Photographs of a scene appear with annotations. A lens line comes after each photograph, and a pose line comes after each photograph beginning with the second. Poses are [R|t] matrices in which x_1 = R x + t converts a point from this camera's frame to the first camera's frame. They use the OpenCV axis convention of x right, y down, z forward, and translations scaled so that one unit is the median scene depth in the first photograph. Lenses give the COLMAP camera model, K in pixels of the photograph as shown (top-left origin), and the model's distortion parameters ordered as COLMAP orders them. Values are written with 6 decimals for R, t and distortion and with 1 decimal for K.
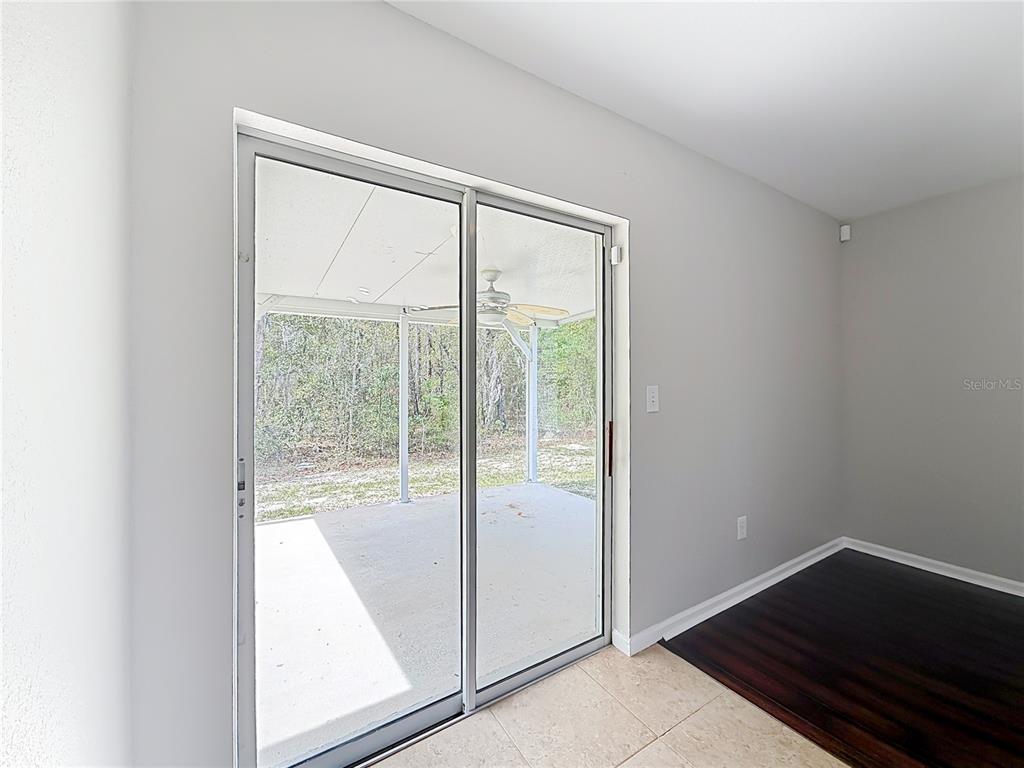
lens RADIAL K [[420.2, 0, 513.2], [0, 420.2, 376.9], [0, 0, 1]] dist [-0.000541, 0.000183]
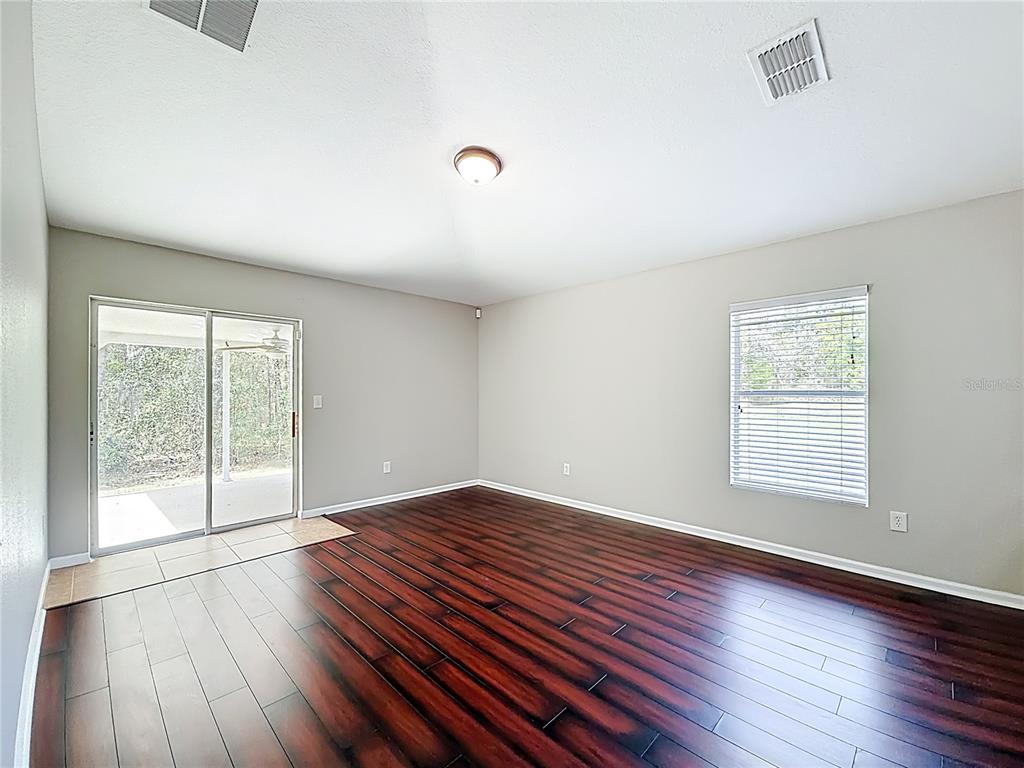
lens RADIAL K [[417.1, 0, 508.6], [0, 417.1, 391.0], [0, 0, 1]] dist [-0.002033, -0.003451]
pose [[0.973132, 0.000931, 0.230248, 0.128760], [-0.001083, 0.999999, 0.000534, -0.000859], [-0.230247, -0.000769, 0.973132, -0.211314]]
